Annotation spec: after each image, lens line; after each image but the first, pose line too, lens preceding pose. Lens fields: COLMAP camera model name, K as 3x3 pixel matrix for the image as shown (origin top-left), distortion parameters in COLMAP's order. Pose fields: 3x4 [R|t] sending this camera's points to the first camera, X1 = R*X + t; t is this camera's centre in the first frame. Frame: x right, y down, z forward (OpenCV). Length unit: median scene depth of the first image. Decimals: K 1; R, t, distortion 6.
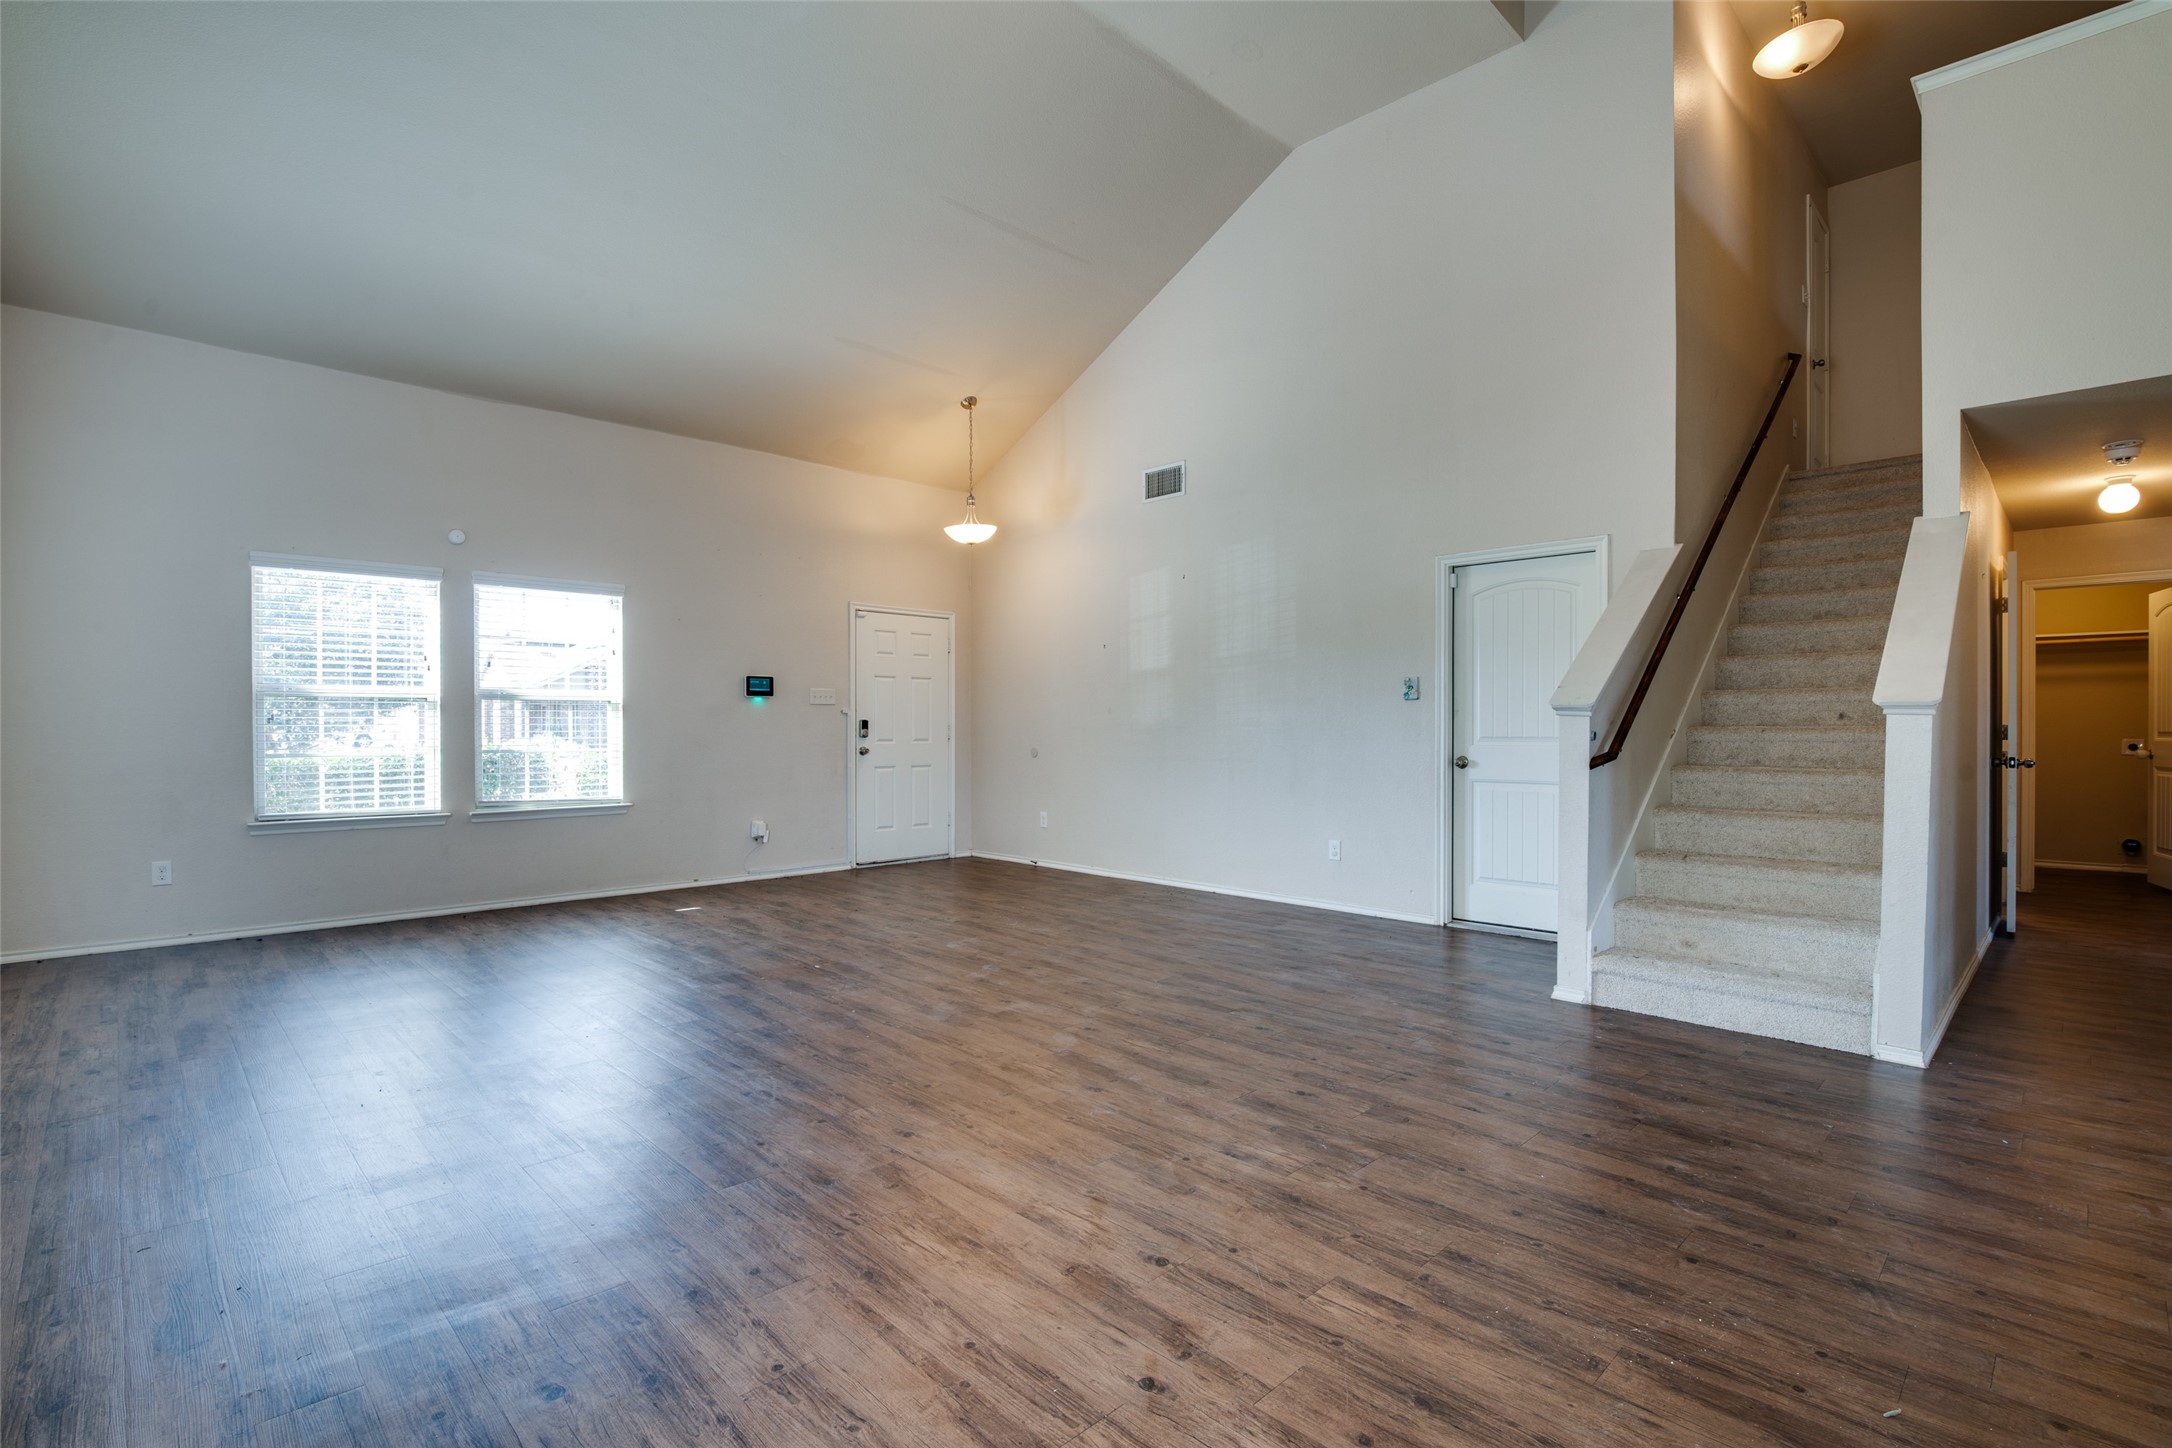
lens RADIAL K [[1008.4, 0, 1077.4], [0, 1008.4, 734.2], [0, 0, 1]] dist [-0.018941, 0.001174]
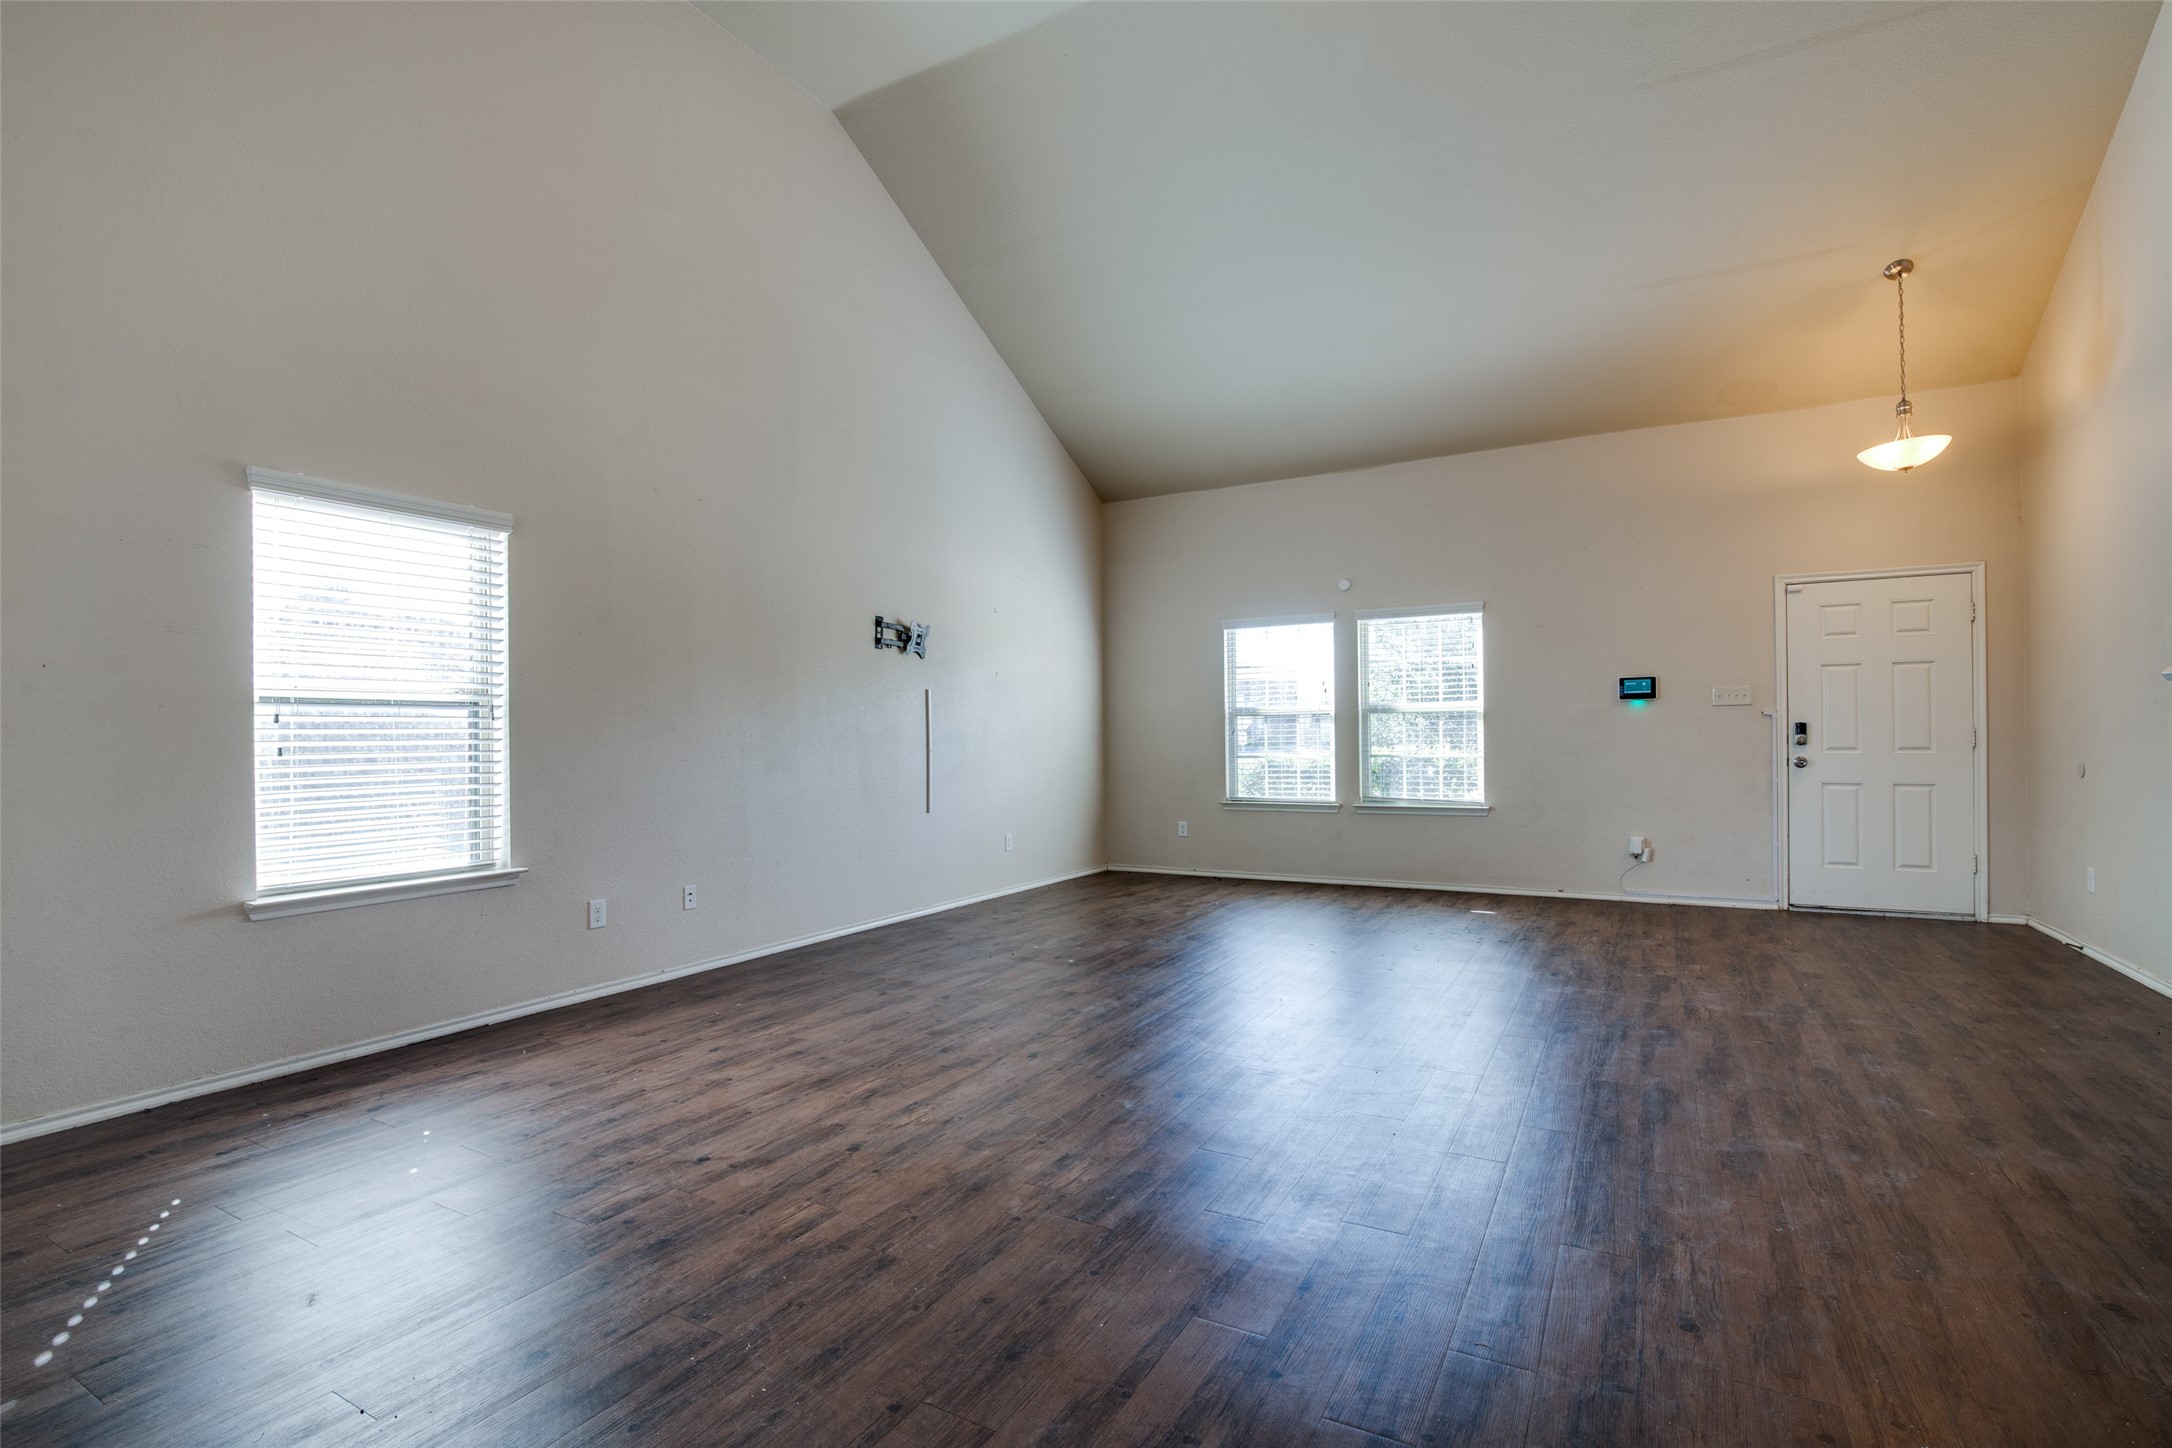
lens RADIAL K [[1008.4, 0, 1077.4], [0, 1008.4, 734.2], [0, 0, 1]] dist [-0.018941, 0.001174]
pose [[0.278576, -0.007057, -0.960388, 0.709434], [0.002912, 0.999975, -0.006504, -0.003446], [0.960410, -0.000985, 0.278589, 0.454747]]
